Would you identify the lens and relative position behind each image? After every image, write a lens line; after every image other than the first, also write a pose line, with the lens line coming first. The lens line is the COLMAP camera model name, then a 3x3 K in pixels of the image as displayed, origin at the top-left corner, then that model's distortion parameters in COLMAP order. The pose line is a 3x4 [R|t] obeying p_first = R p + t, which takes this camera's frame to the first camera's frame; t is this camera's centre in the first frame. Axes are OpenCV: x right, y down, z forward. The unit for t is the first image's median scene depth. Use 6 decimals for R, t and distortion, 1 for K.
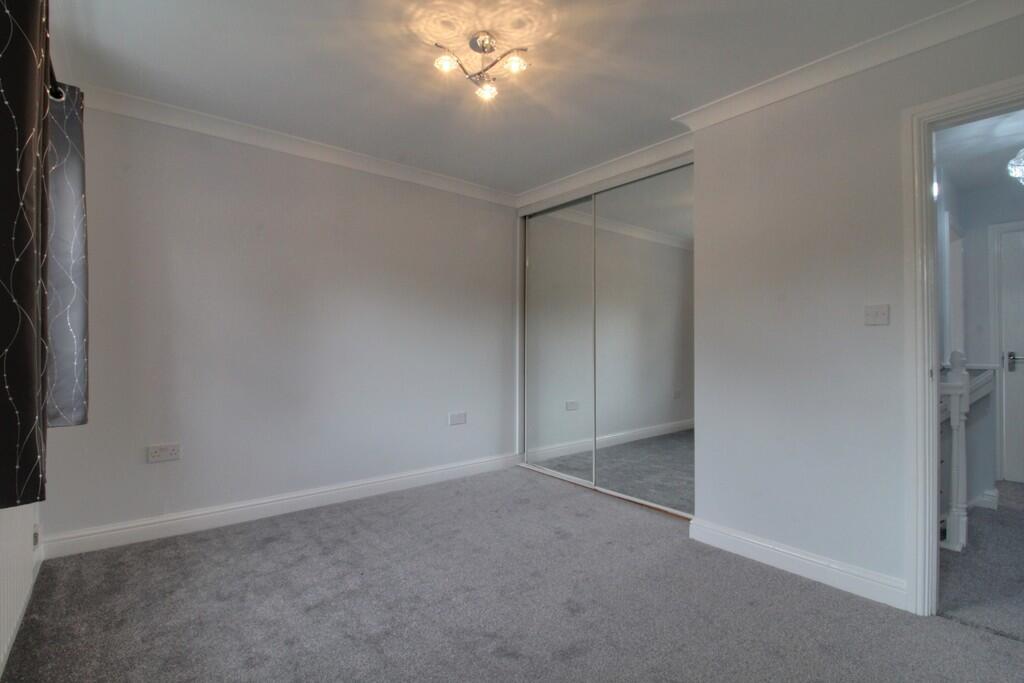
lens RADIAL K [[472.1, 0, 512.8], [0, 472.1, 335.2], [0, 0, 1]] dist [-0.000084, -0.011710]
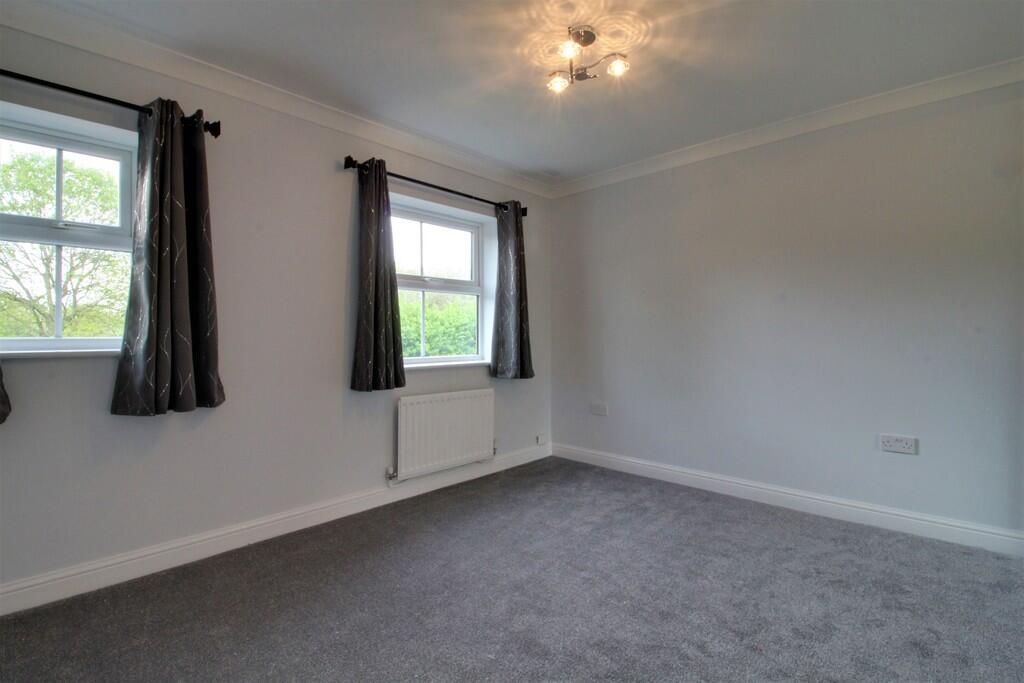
lens RADIAL K [[472.1, 0, 512.8], [0, 472.1, 335.2], [0, 0, 1]] dist [-0.000084, -0.011710]
pose [[0.125686, -0.004495, -0.992060, 0.713486], [0.024846, 0.999690, -0.001382, 0.010841], [0.991759, -0.024475, 0.125759, 0.550626]]
